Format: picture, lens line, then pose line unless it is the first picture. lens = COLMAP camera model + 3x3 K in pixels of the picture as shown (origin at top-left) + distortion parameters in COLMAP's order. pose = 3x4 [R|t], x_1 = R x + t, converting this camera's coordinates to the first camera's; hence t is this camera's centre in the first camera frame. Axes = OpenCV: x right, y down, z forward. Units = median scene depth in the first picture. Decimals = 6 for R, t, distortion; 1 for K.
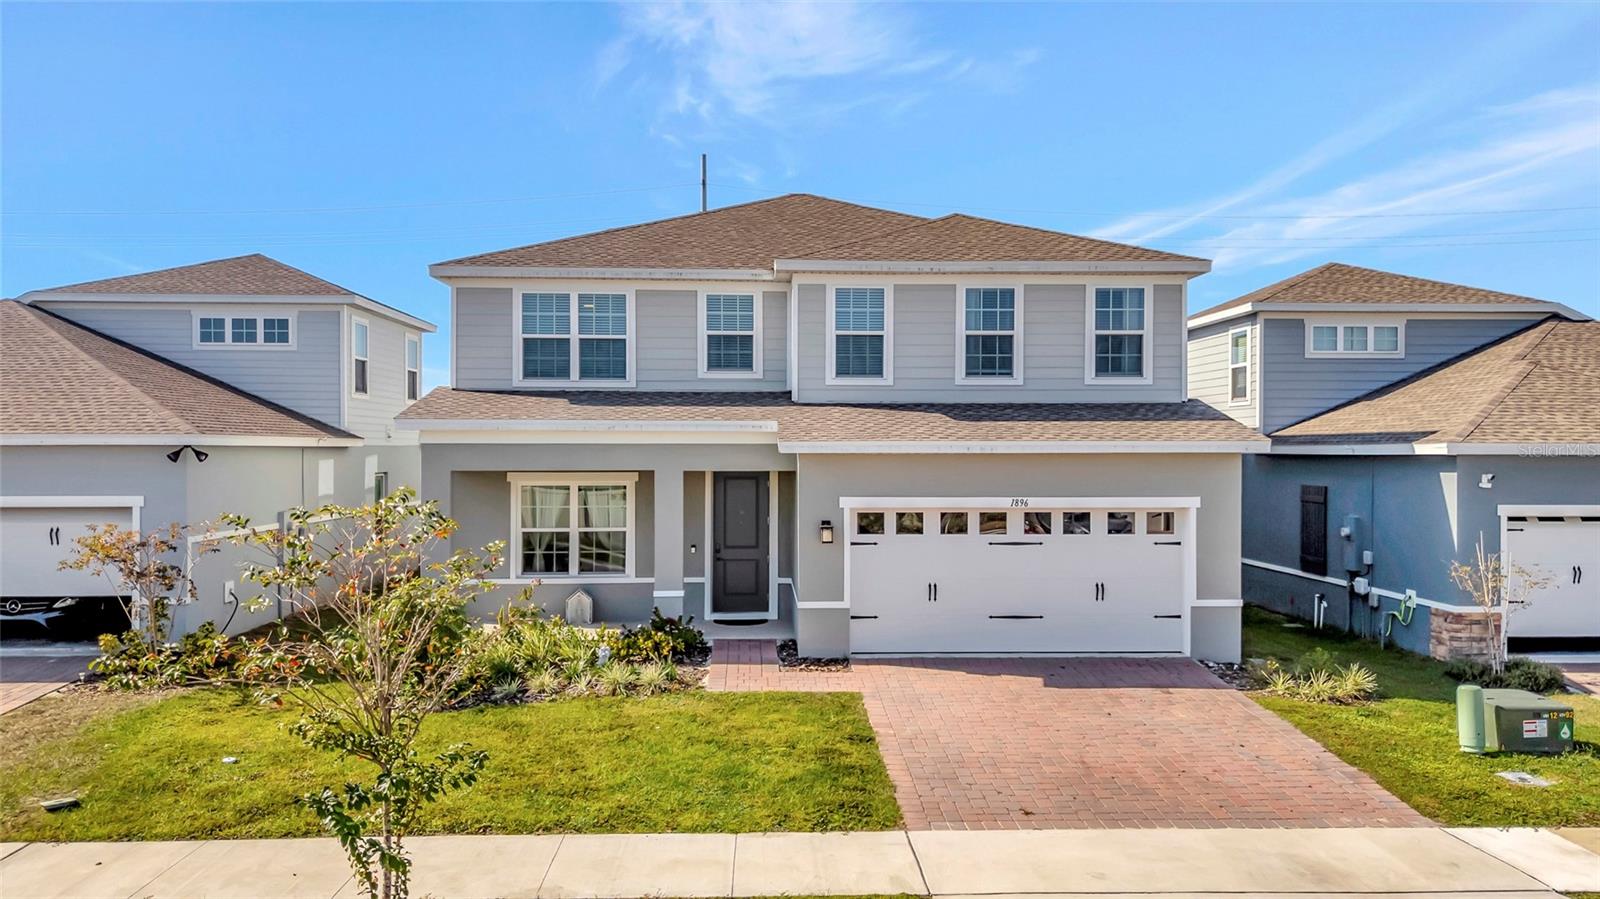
lens RADIAL K [[1183.2, 0, 800.0], [0, 1183.2, 449.5], [0, 0, 1]] dist [0.057132, -0.051654]
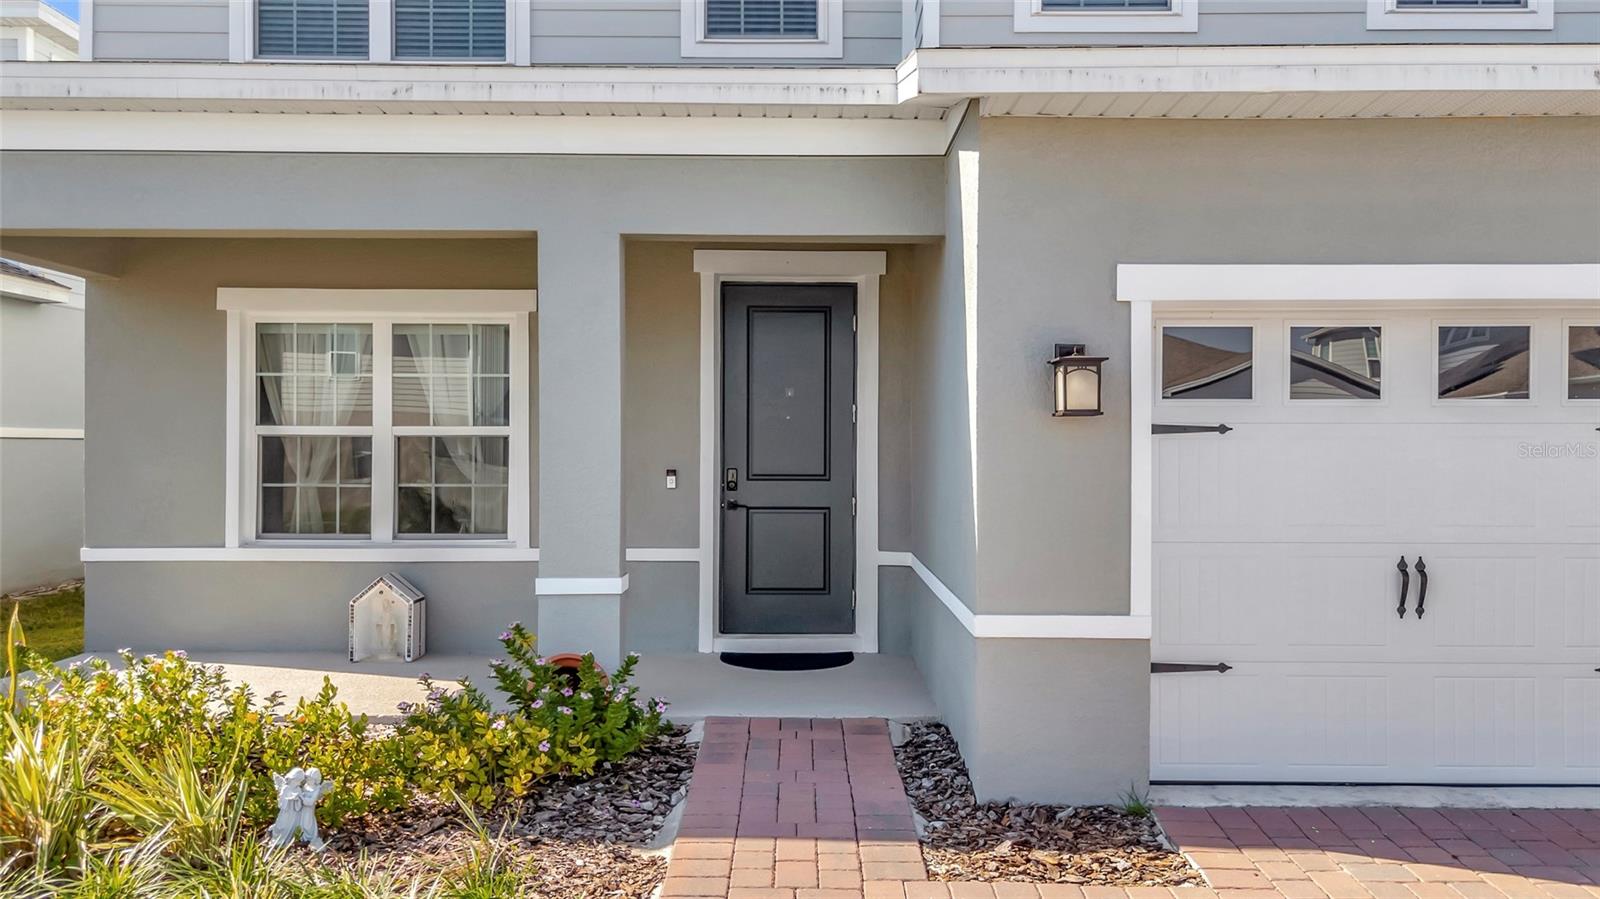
lens RADIAL K [[1183.2, 0, 800.0], [0, 1183.2, 449.5], [0, 0, 1]] dist [0.057132, -0.051654]
pose [[0.999077, 0.002419, -0.042892, -0.029300], [-0.002444, 0.999997, -0.000524, 0.076975], [0.042890, 0.000629, 0.999080, 0.618003]]
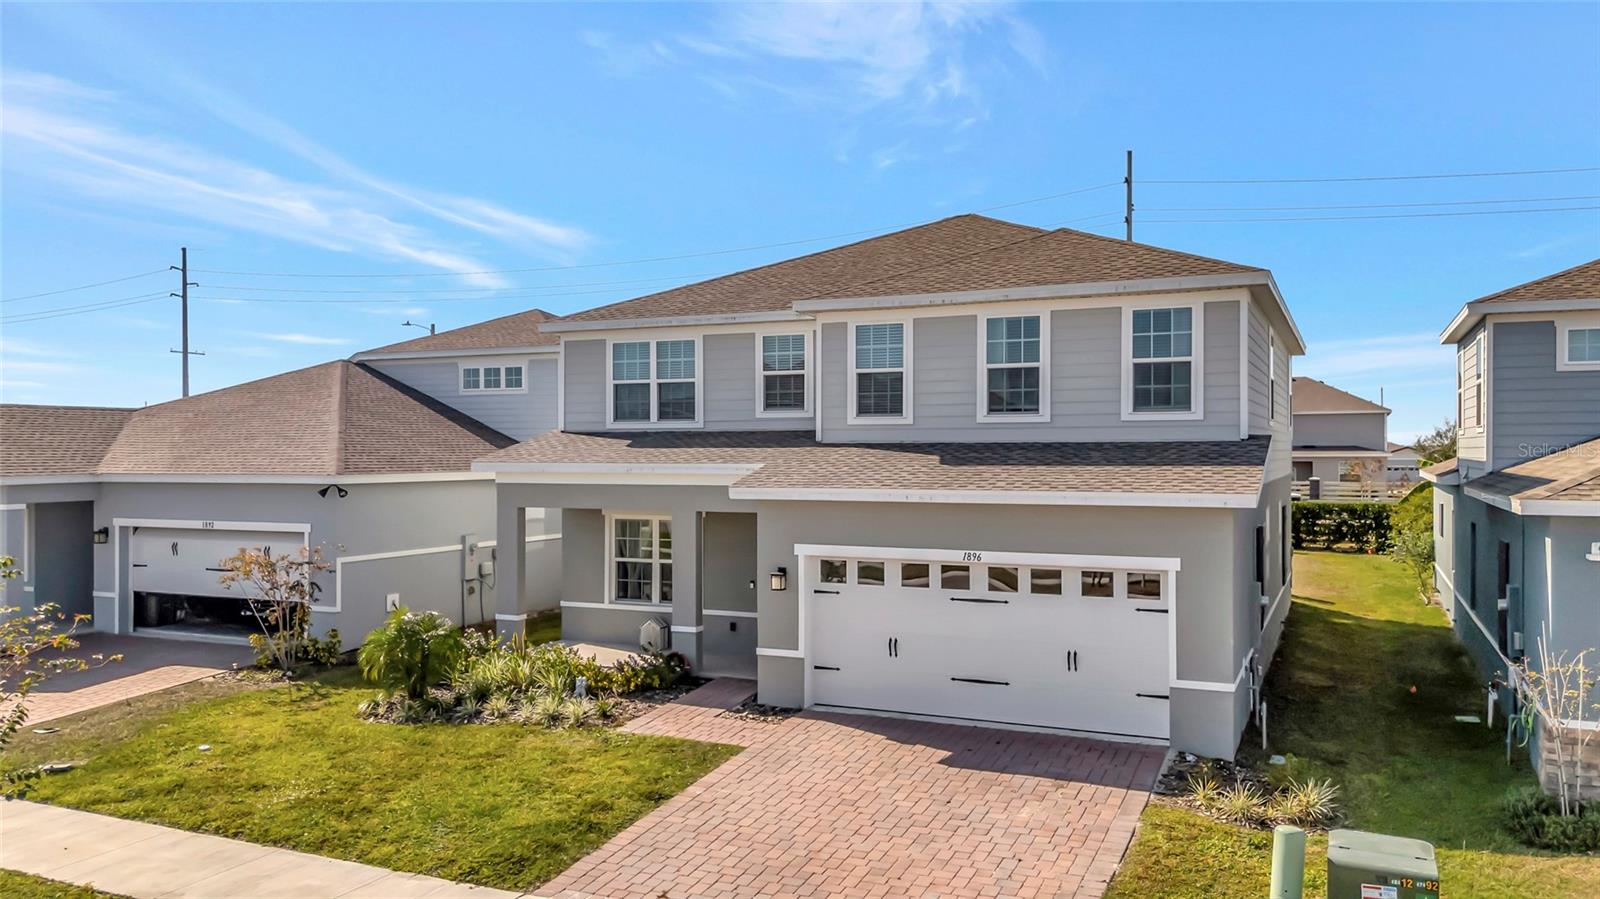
lens RADIAL K [[1183.2, 0, 800.0], [0, 1183.2, 449.5], [0, 0, 1]] dist [0.057132, -0.051654]
pose [[0.890255, -0.002295, -0.455456, 0.430688], [0.001870, 0.999997, -0.001383, -0.032887], [0.455458, 0.000380, 0.890257, 0.111208]]
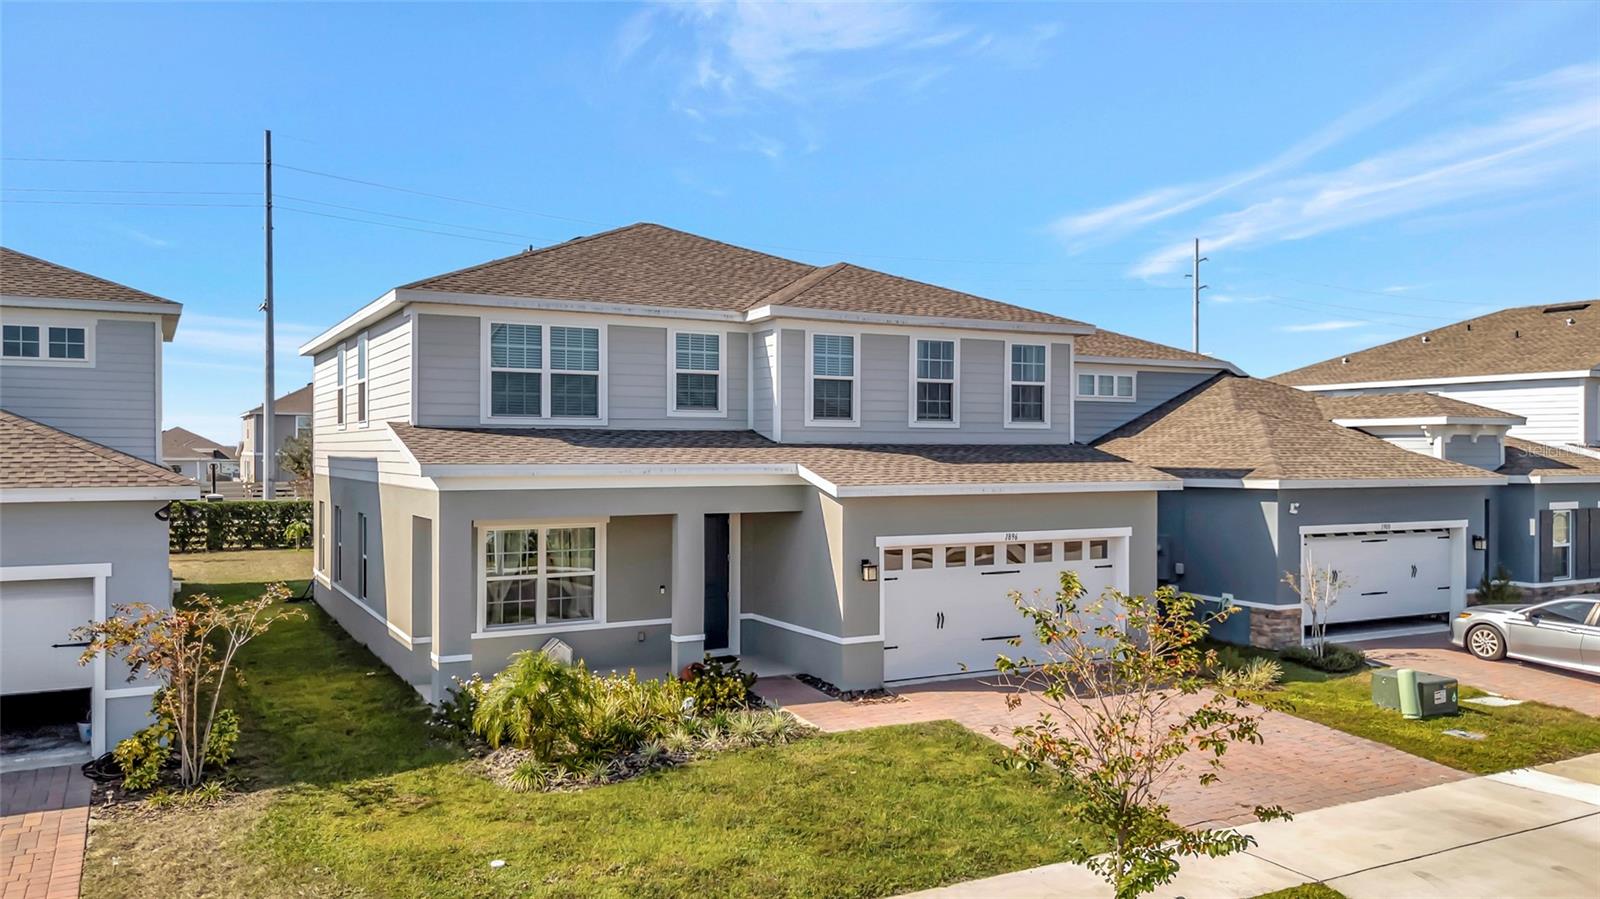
lens RADIAL K [[1183.2, 0, 800.0], [0, 1183.2, 449.5], [0, 0, 1]] dist [0.057132, -0.051654]
pose [[0.895872, 0.000615, 0.444312, -0.444478], [-0.000049, 0.999999, -0.001285, -0.032953], [-0.444313, 0.001129, 0.895871, 0.066408]]
